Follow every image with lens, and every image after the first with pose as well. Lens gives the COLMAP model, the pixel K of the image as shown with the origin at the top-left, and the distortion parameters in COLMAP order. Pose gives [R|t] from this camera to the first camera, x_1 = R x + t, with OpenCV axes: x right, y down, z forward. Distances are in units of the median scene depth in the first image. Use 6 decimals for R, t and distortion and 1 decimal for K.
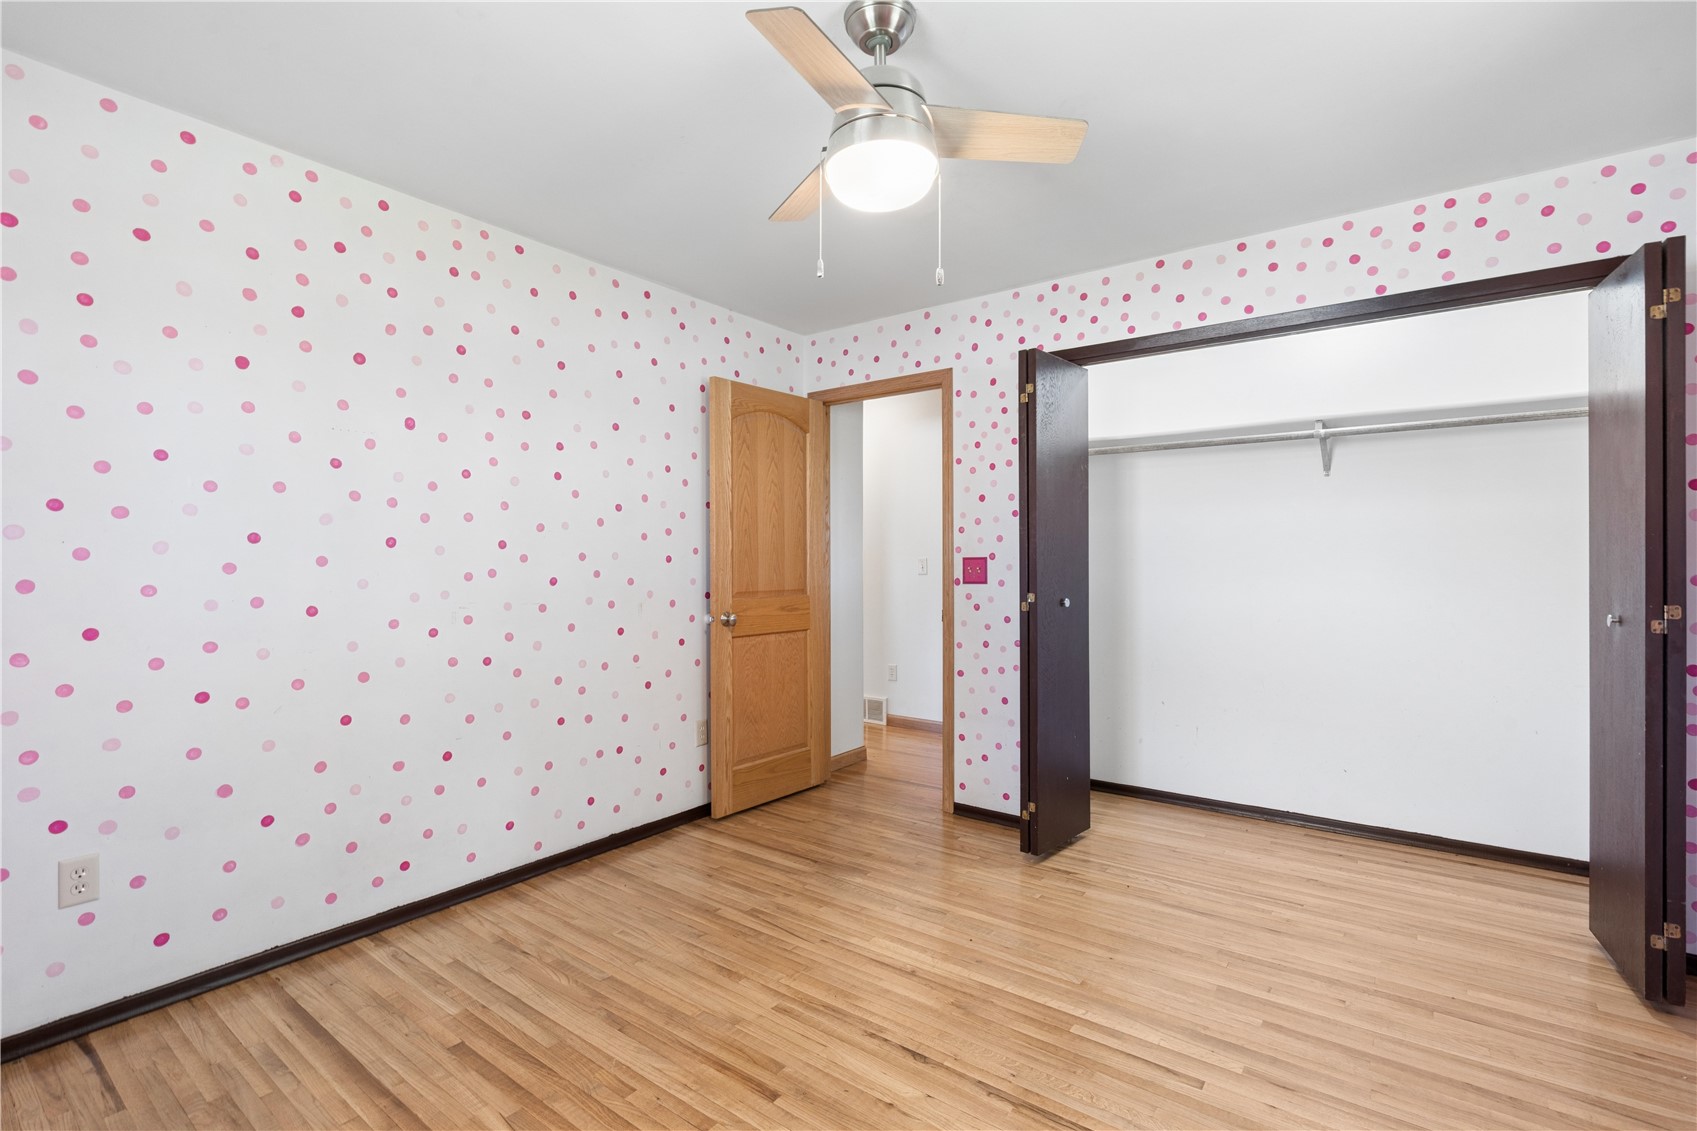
lens RADIAL K [[765.2, 0, 847.6], [0, 765.2, 566.7], [0, 0, 1]] dist [-0.011853, 0.000693]
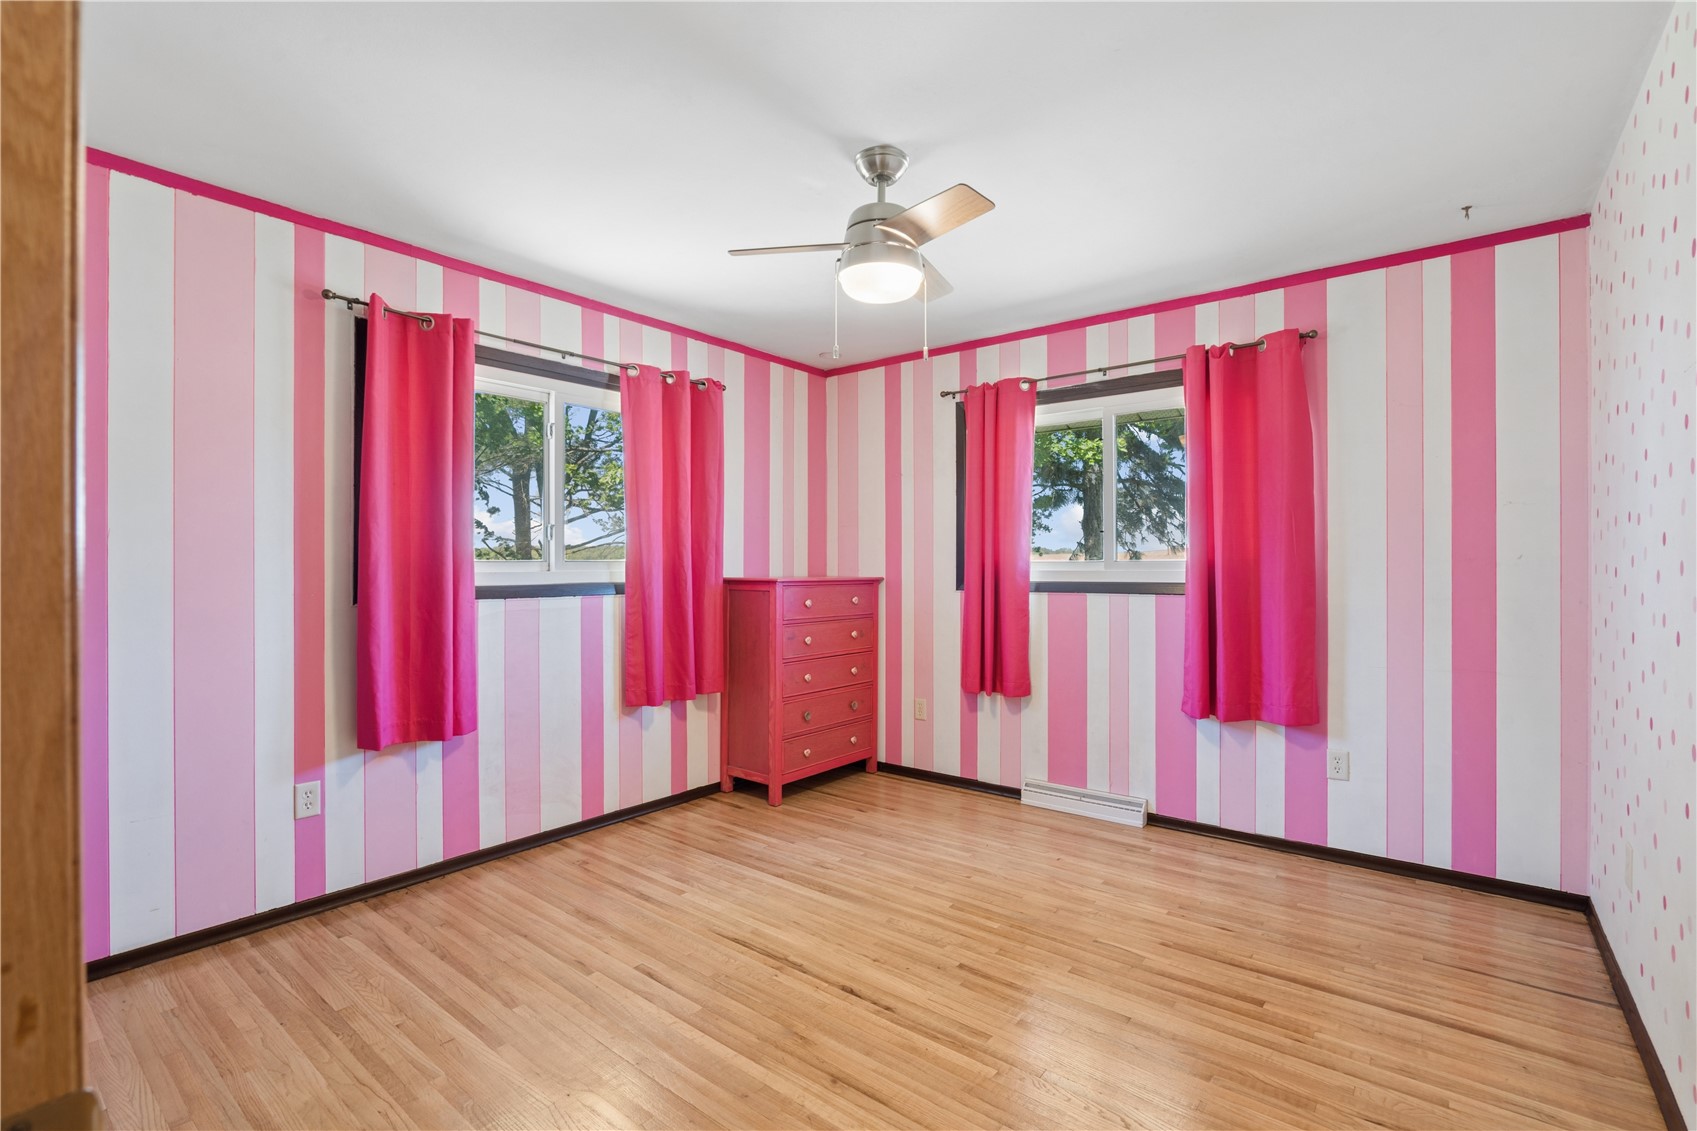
lens RADIAL K [[765.2, 0, 847.6], [0, 765.2, 566.7], [0, 0, 1]] dist [-0.011853, 0.000693]
pose [[-0.999513, 0.001199, 0.031193, 0.055567], [0.001034, 0.999985, -0.005310, -0.004887], [-0.031199, -0.005276, -0.999499, 2.142788]]
